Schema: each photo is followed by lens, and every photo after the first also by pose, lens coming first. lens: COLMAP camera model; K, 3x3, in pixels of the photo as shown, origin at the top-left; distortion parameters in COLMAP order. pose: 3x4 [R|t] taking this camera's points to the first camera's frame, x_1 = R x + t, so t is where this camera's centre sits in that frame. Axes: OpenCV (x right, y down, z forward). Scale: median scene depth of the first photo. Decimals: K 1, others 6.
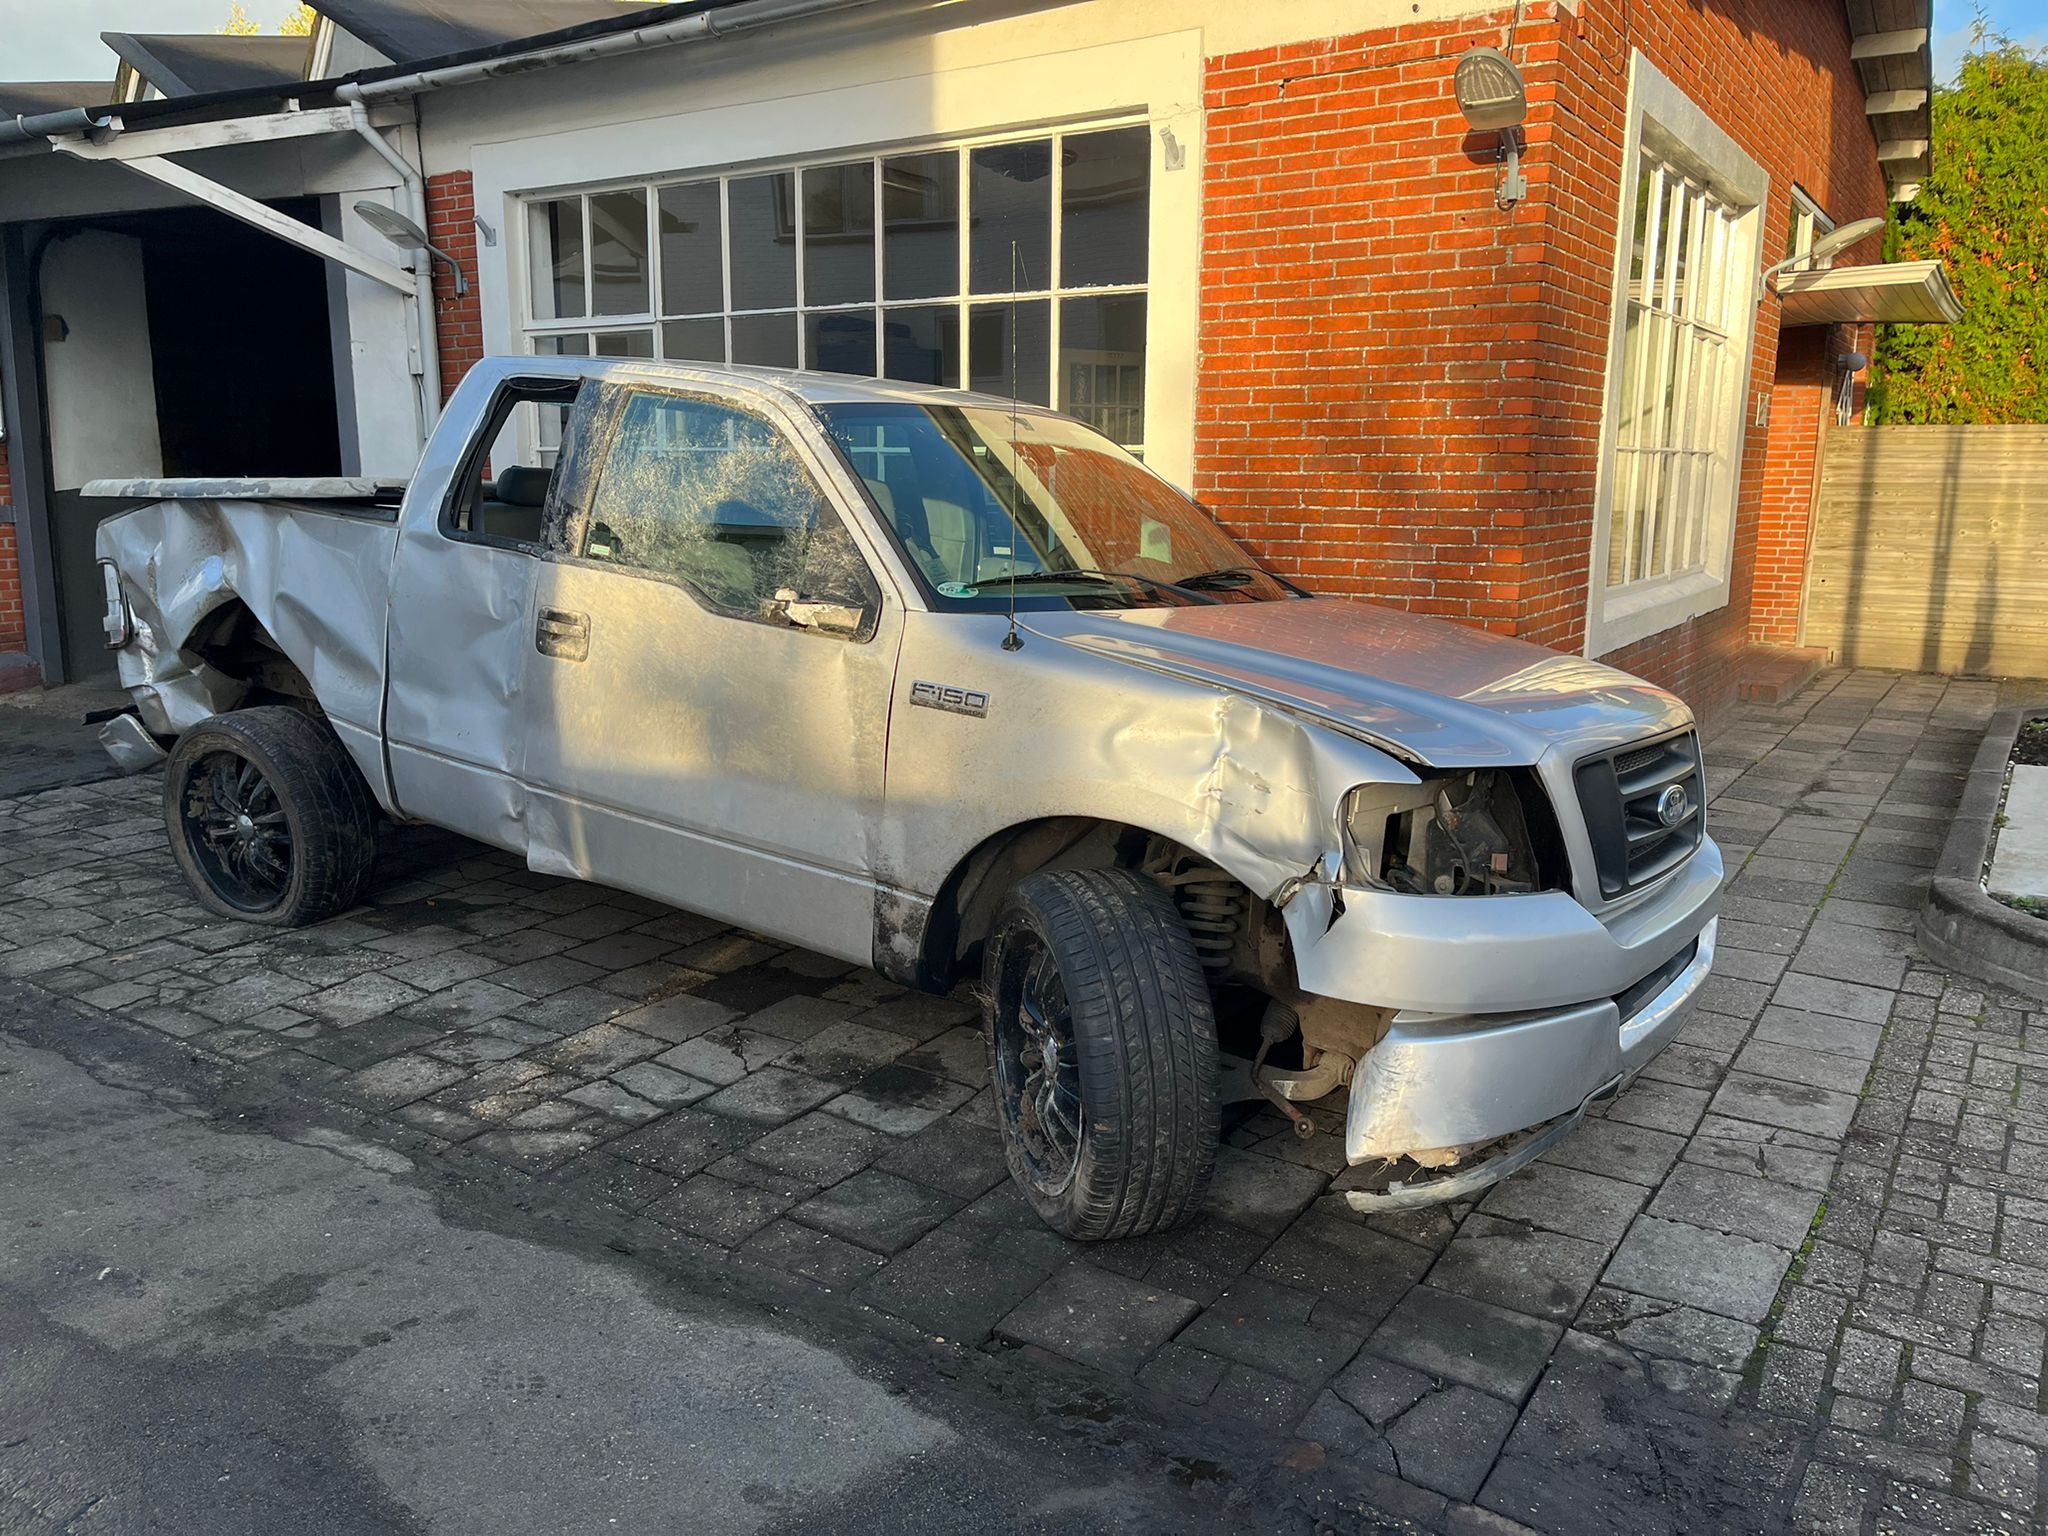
lens RADIAL K [[1593.0, 0, 1025.5], [0, 1593.0, 758.7], [0, 0, 1]] dist [0.016015, 0.001737]
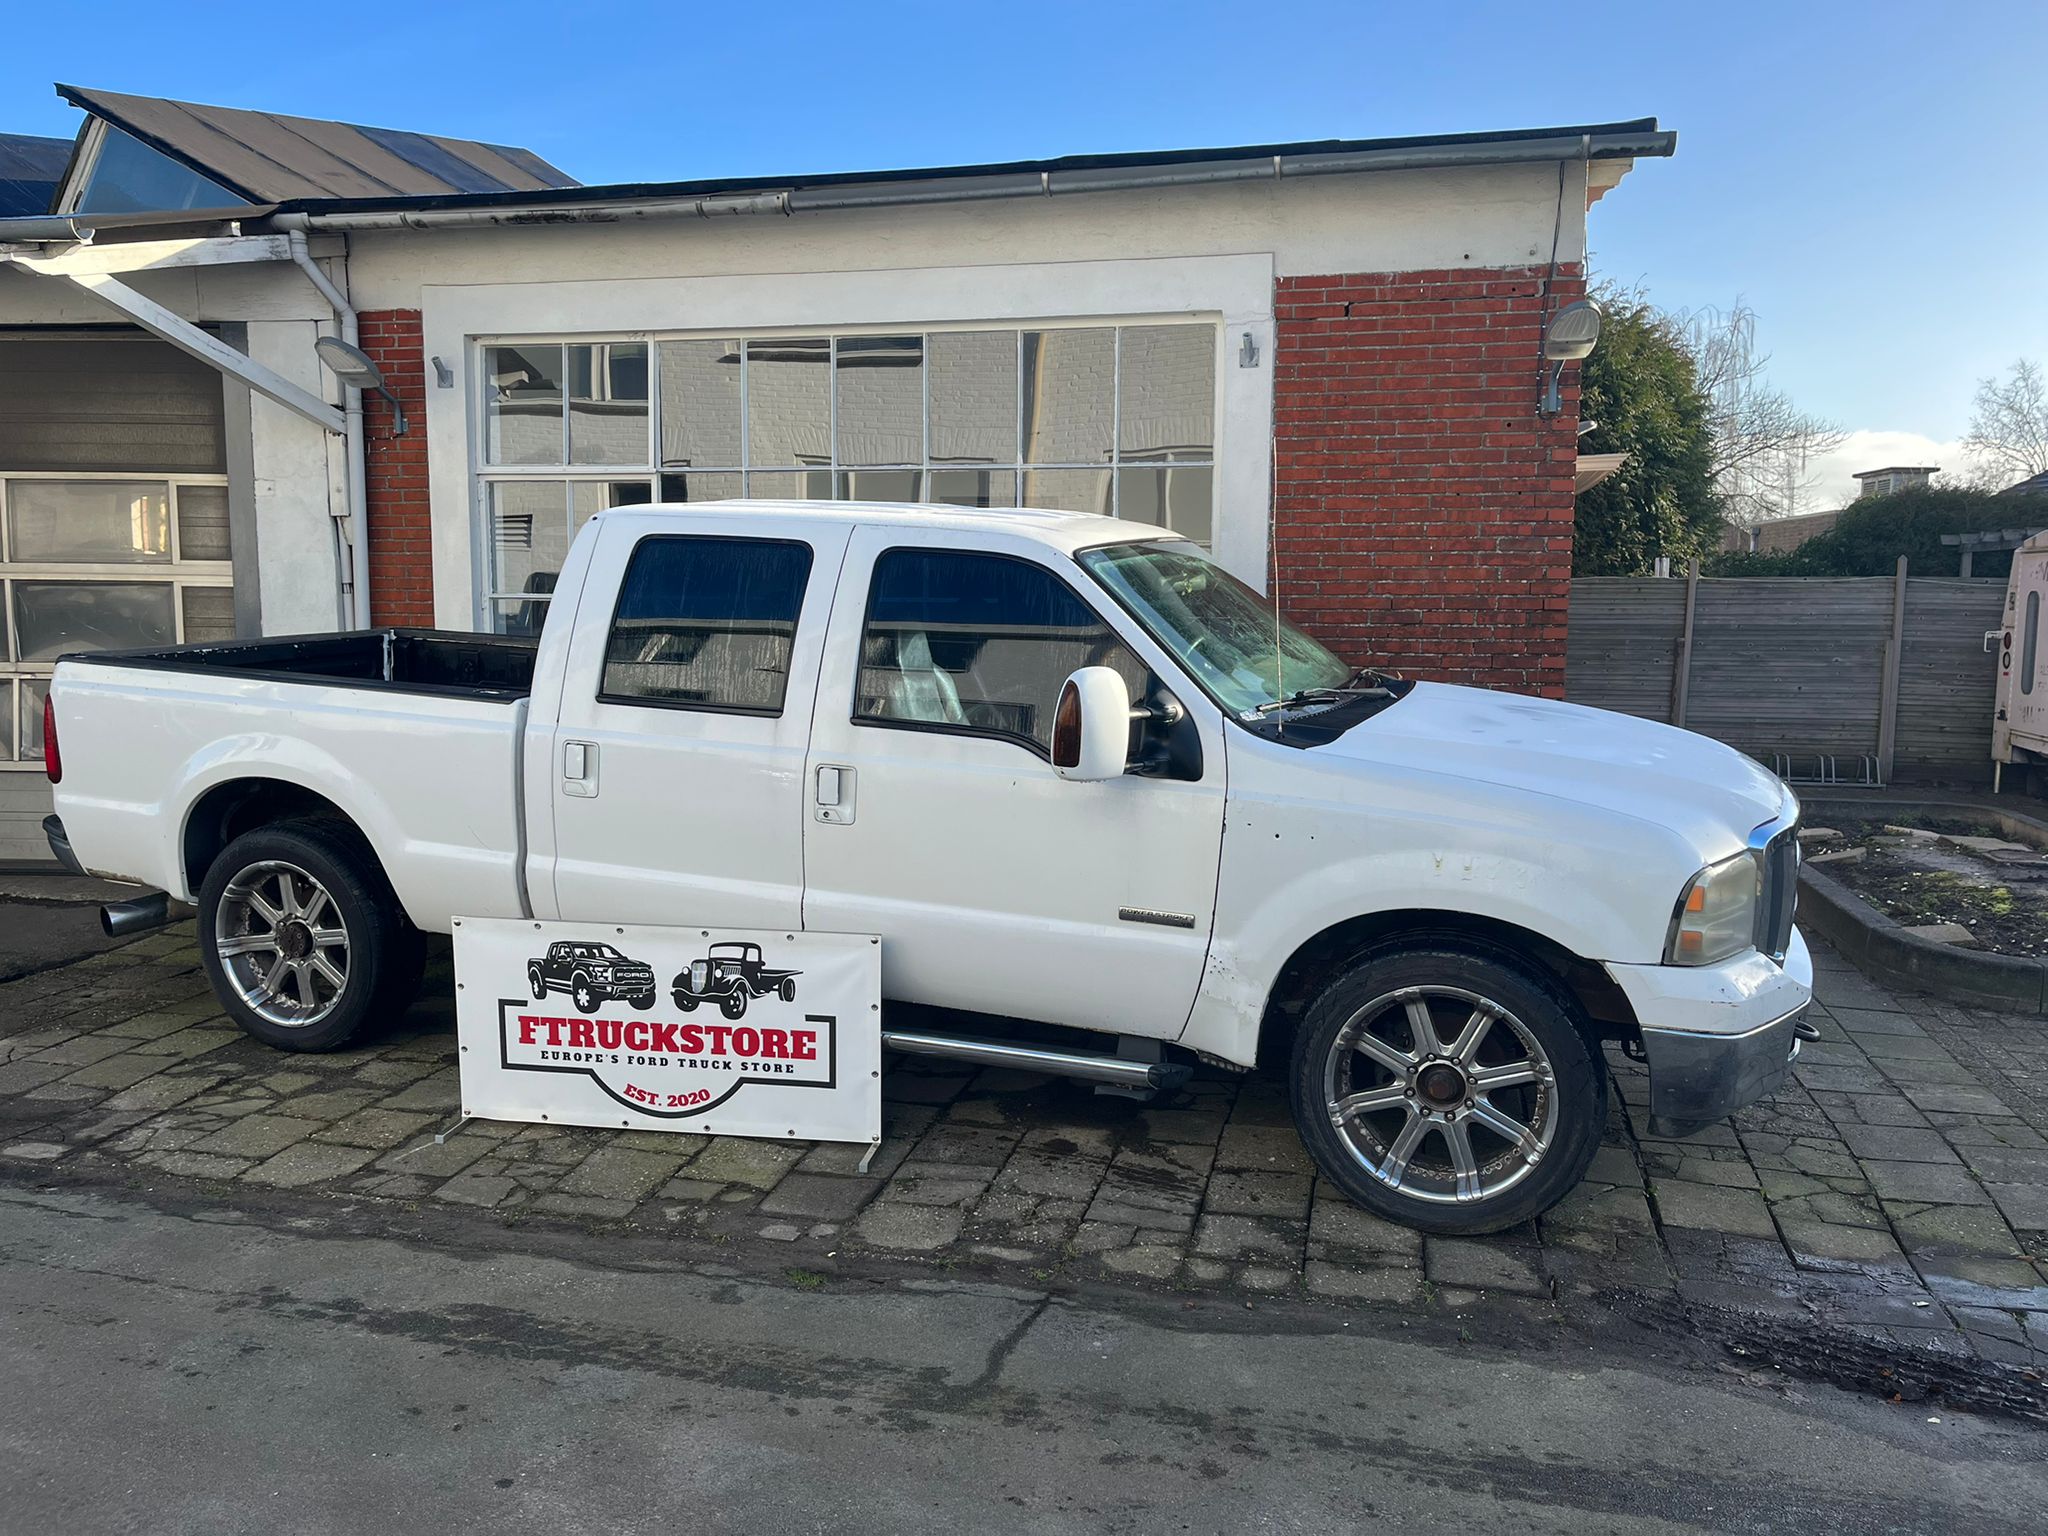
lens RADIAL K [[1593.0, 0, 1025.5], [0, 1593.0, 758.7], [0, 0, 1]] dist [0.016015, 0.001737]
pose [[0.932740, -0.031904, 0.359136, -0.492804], [0.060732, 0.995747, -0.069274, -0.014482], [-0.355399, 0.086426, 0.930711, 0.000261]]
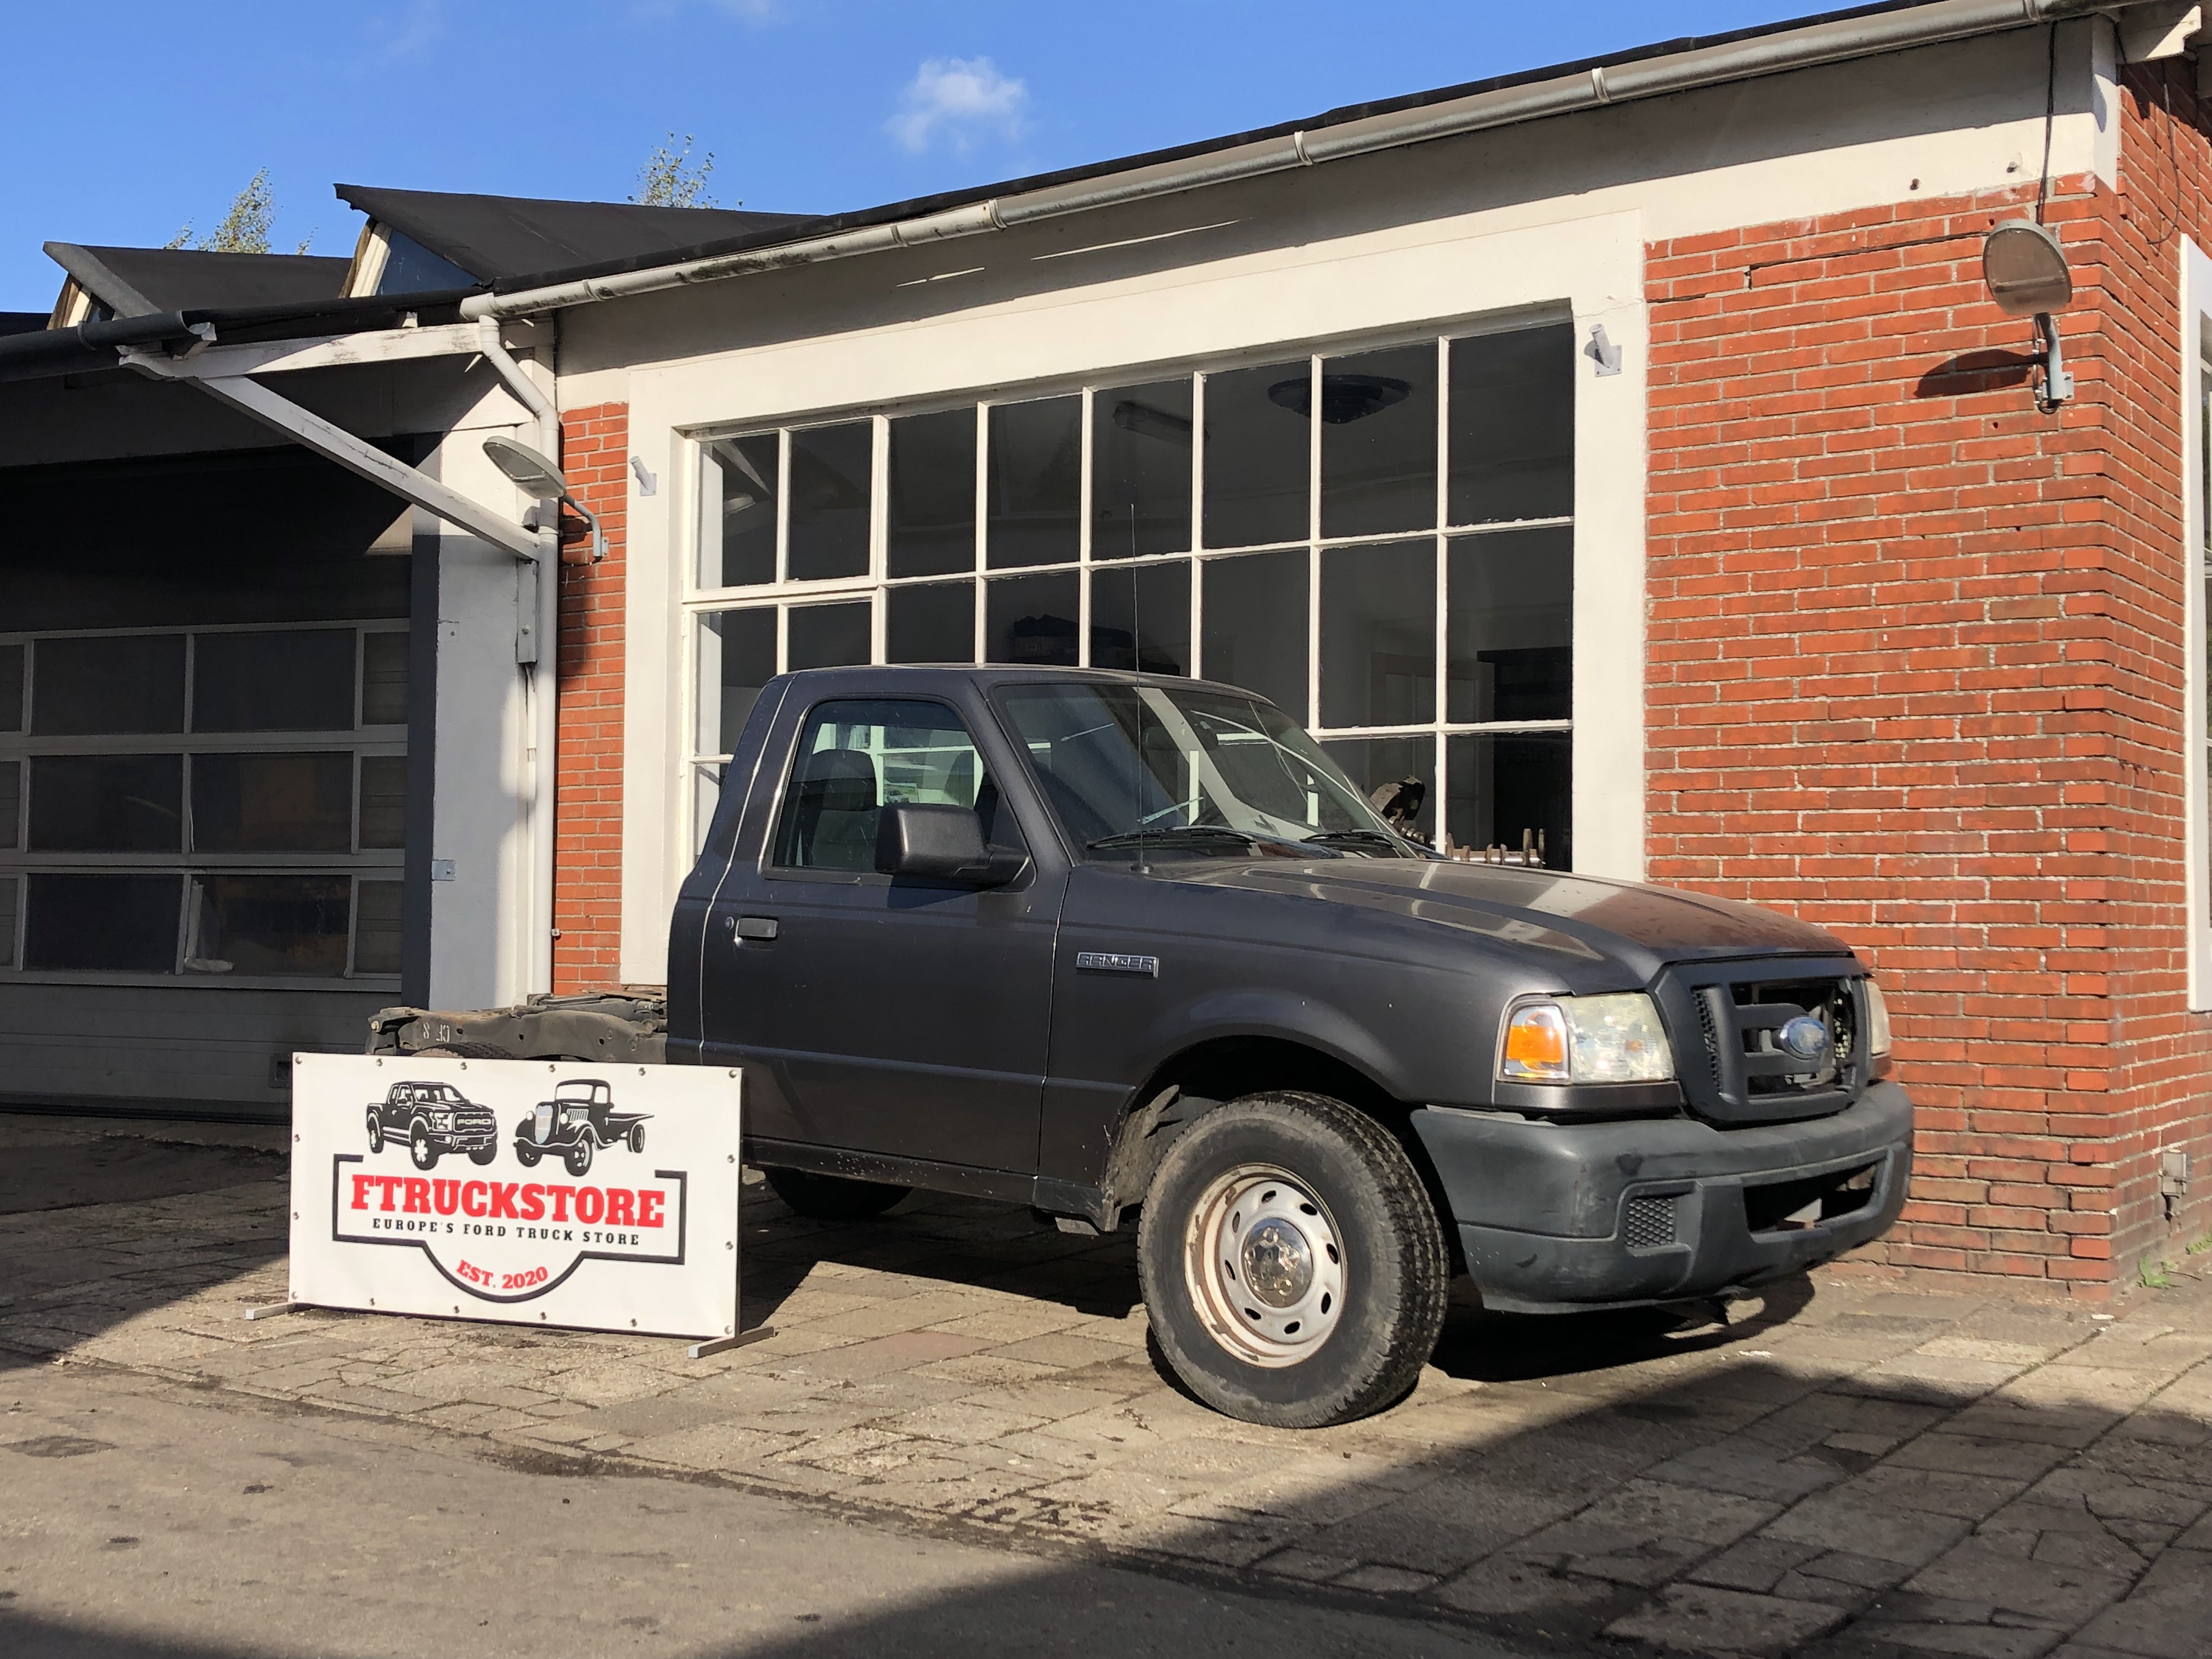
lens RADIAL K [[2582.3, 0, 1103.9], [0, 2582.3, 758.7], [0, 0, 1]] dist [0.008825, -0.050467]
pose [[0.999855, 0.004566, -0.016424, -0.136149], [-0.008489, 0.968868, -0.247432, 0.133665], [0.014783, 0.247535, 0.968766, -0.193439]]
